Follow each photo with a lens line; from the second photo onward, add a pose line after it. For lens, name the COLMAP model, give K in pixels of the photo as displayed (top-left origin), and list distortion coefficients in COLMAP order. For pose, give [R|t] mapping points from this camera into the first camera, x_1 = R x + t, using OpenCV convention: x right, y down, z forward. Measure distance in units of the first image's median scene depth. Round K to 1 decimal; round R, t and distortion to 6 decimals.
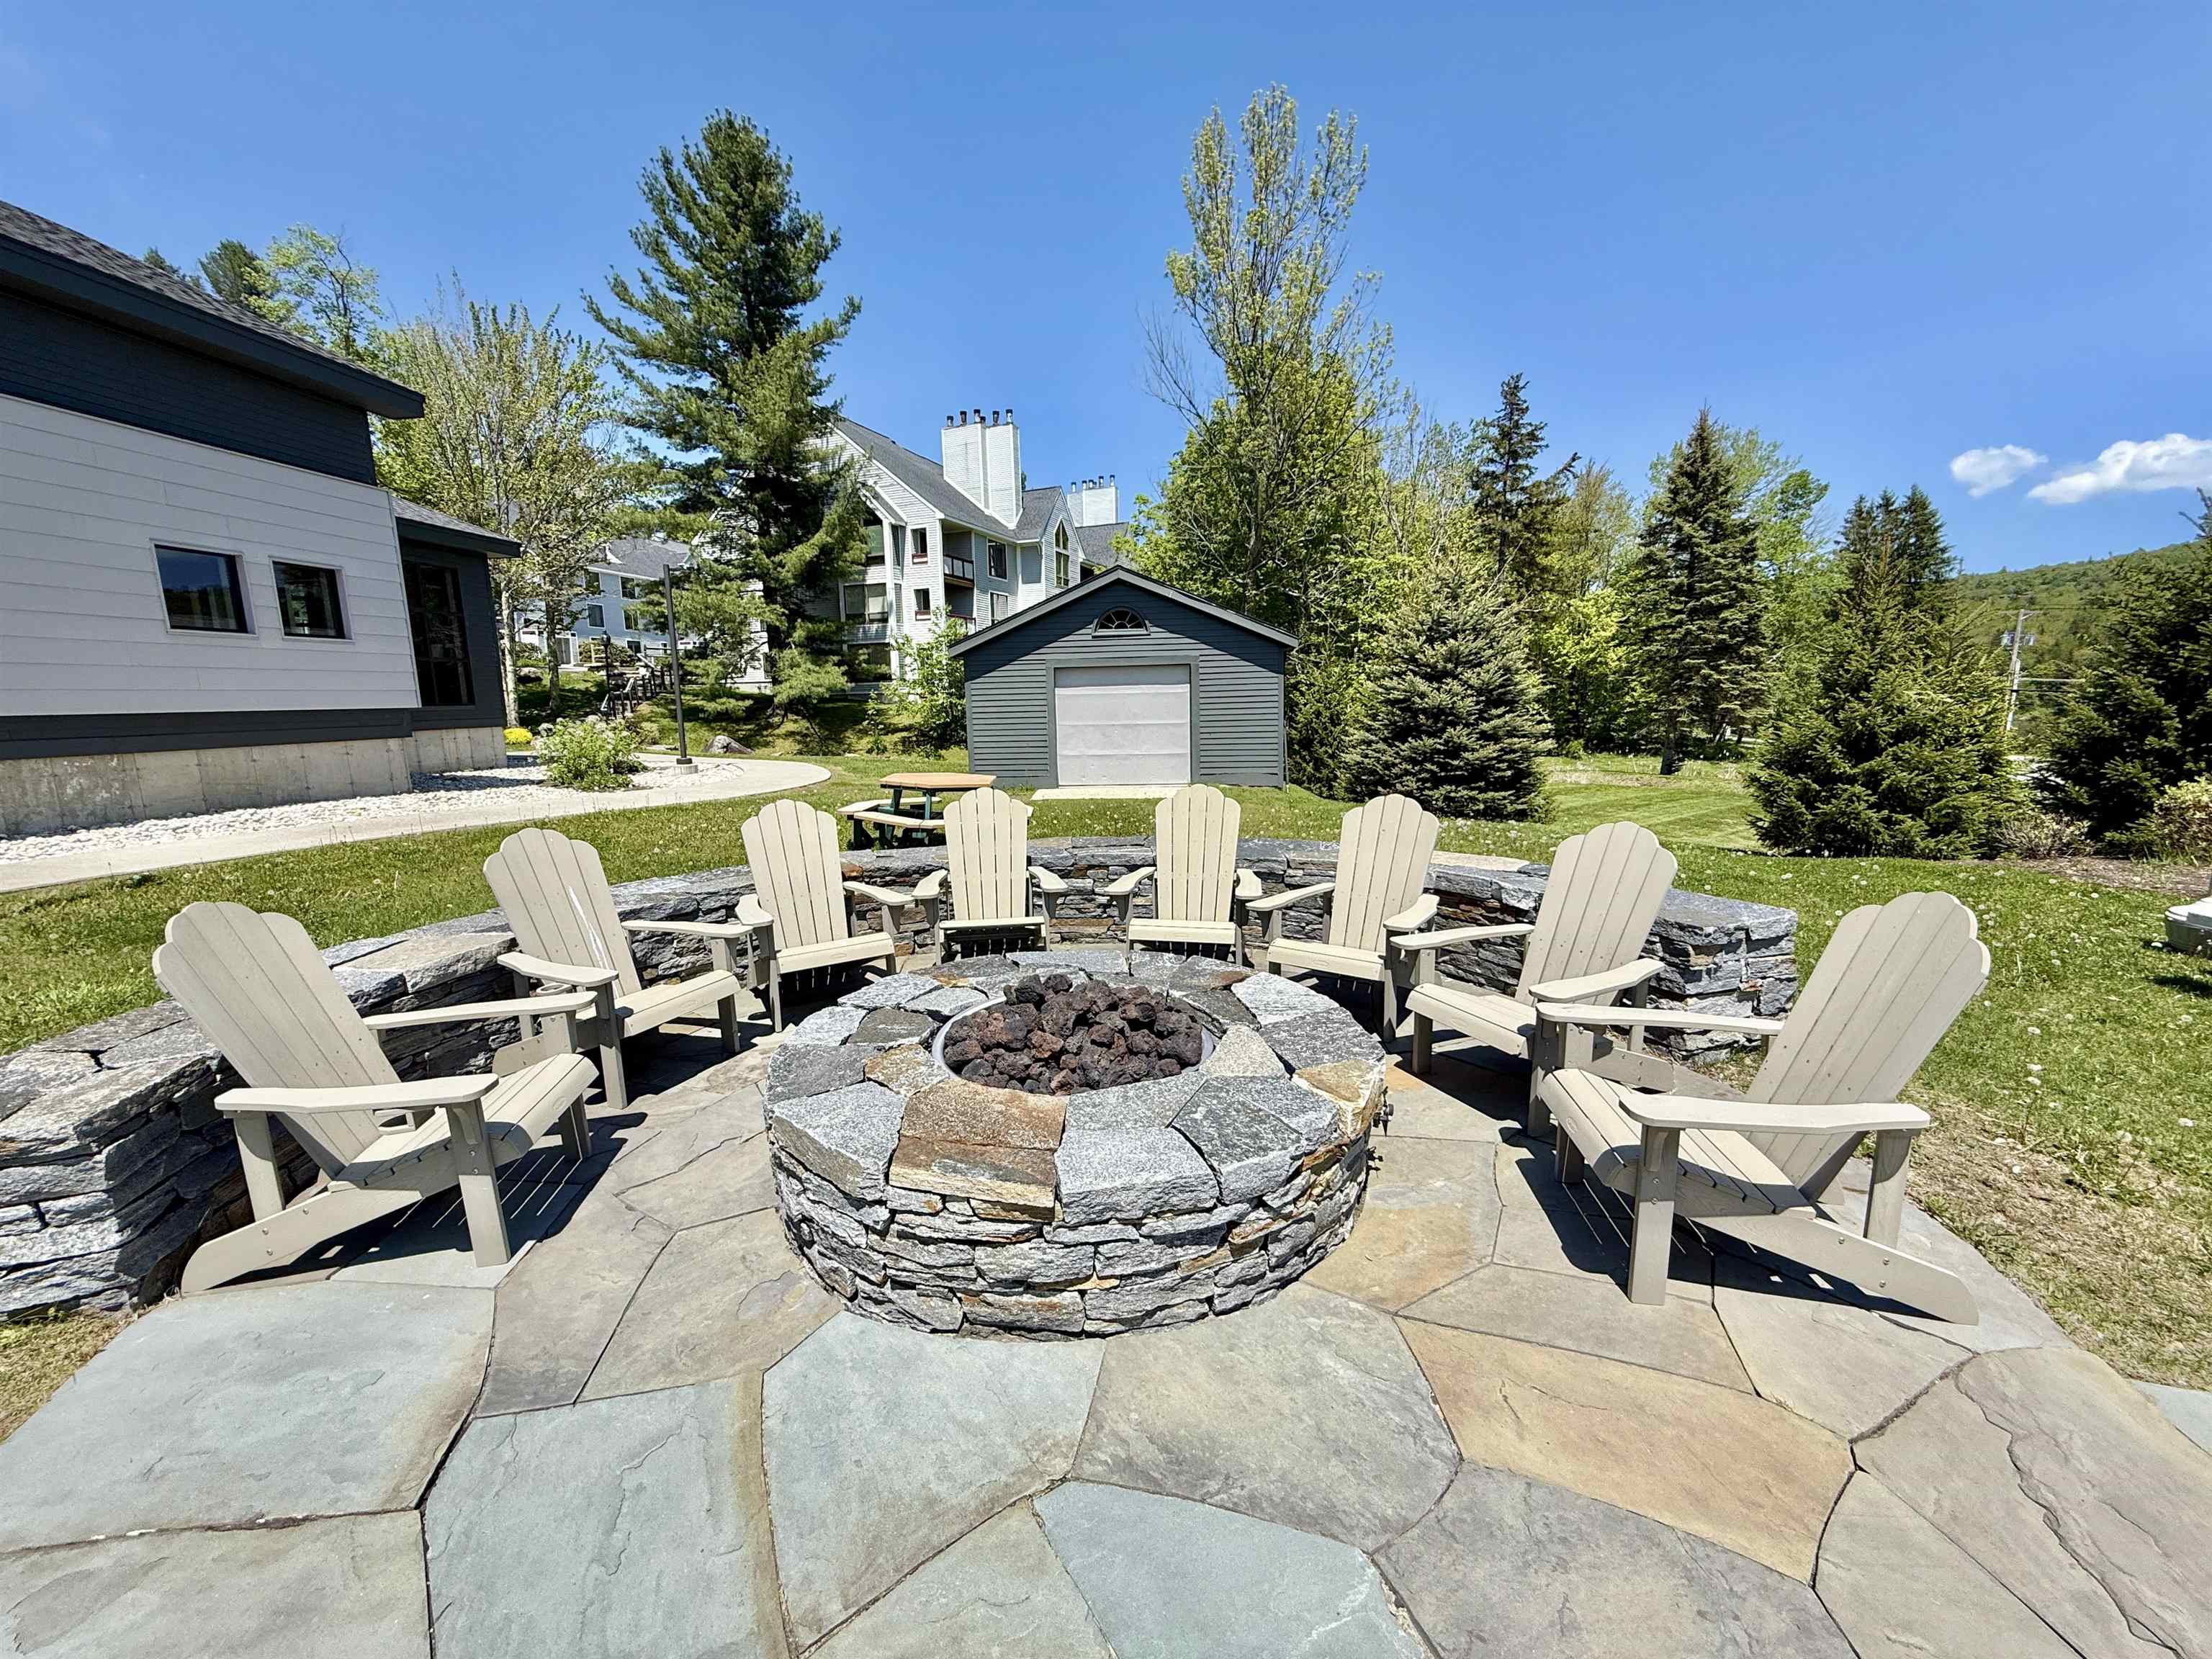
lens RADIAL K [[886.6, 0, 1106.0], [0, 886.6, 829.5], [0, 0, 1]] dist [0.002128, 0.000134]
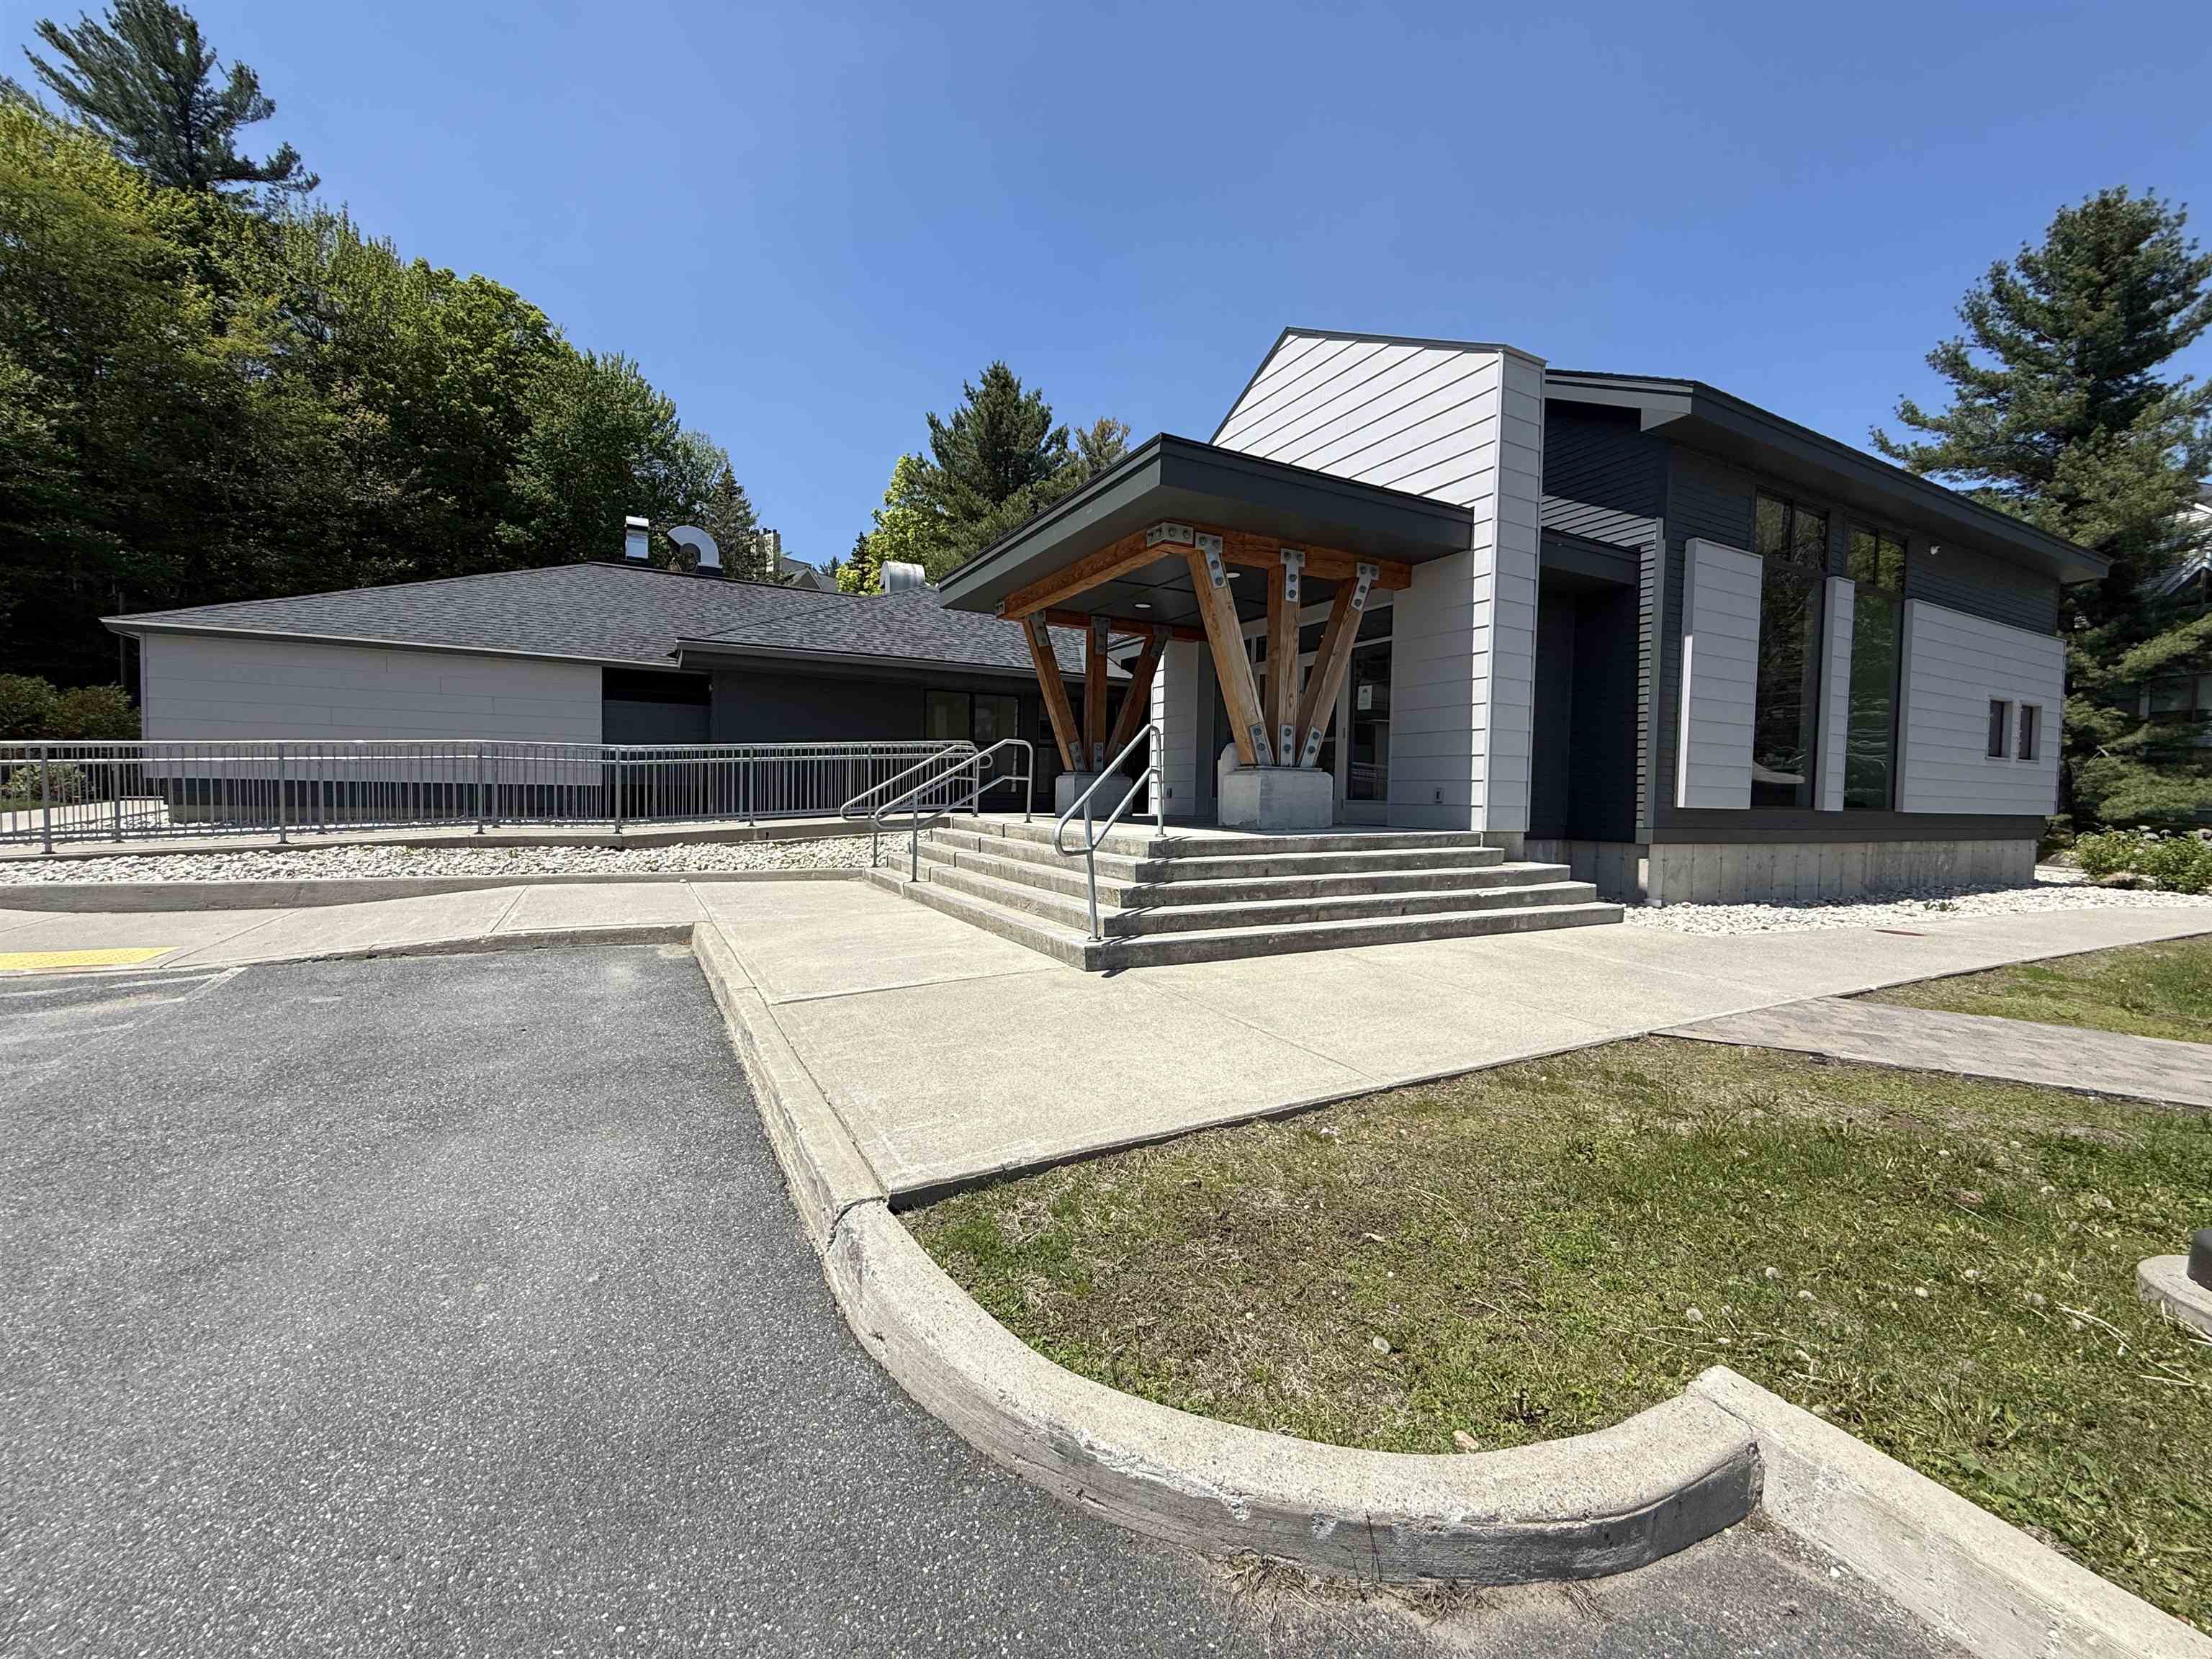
lens RADIAL K [[886.6, 0, 1106.0], [0, 886.6, 829.5], [0, 0, 1]] dist [0.002128, 0.000134]
pose [[0.575221, 0.062605, -0.815599, -0.216586], [-0.154514, 0.987433, -0.033179, 0.046655], [0.803272, 0.145107, 0.577666, -0.279283]]
